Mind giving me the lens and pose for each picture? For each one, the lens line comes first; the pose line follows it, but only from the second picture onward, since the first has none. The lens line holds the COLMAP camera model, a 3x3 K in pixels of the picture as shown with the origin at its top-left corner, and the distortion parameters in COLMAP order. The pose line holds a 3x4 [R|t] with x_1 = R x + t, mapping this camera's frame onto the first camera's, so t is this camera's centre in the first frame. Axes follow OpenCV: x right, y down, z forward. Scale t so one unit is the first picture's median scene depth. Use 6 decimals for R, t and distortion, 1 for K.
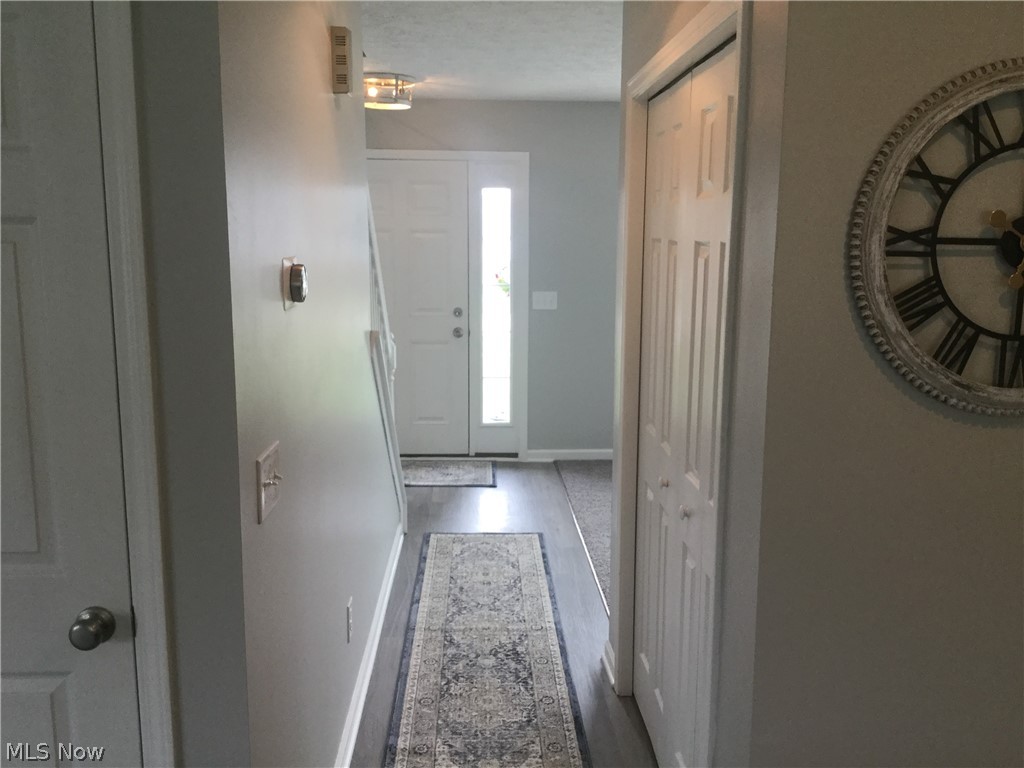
lens RADIAL K [[934.5, 0, 513.6], [0, 934.5, 384.8], [0, 0, 1]] dist [0.009034, 0.000000]
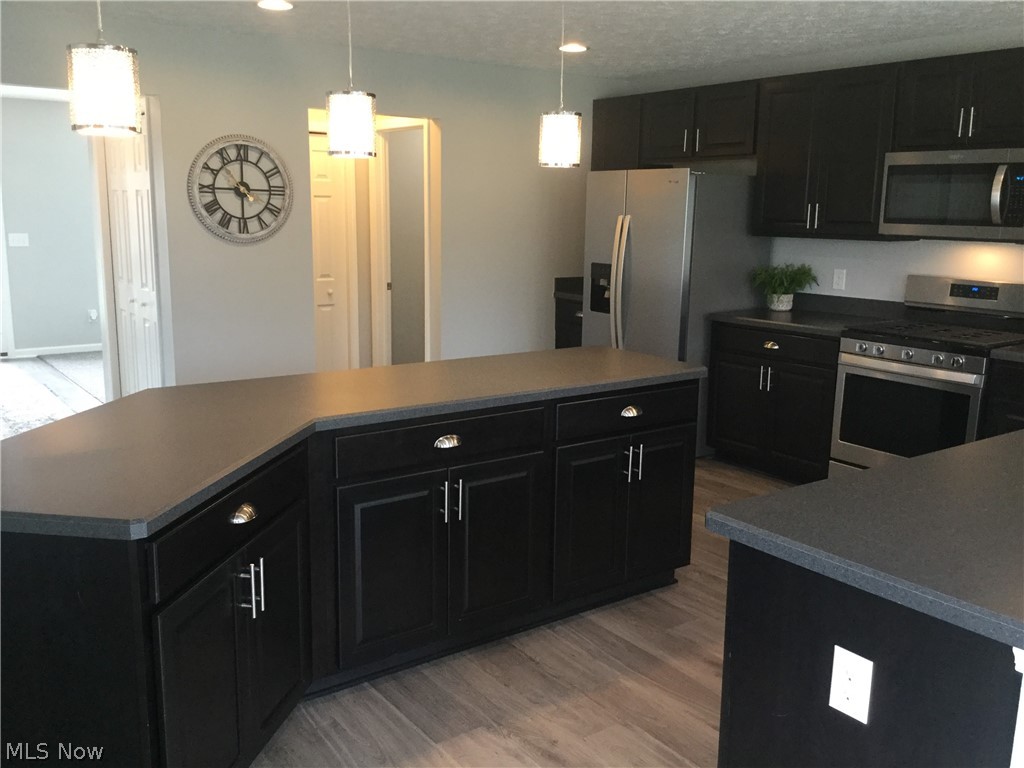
lens RADIAL K [[934.5, 0, 515.8], [0, 934.5, 387.0], [0, 0, 1]] dist [0.009034, 0.000000]
pose [[0.833476, -0.099094, 0.543597, -0.530454], [0.080990, 0.995071, 0.057216, 0.442525], [-0.546588, -0.003662, 0.837394, -2.356566]]
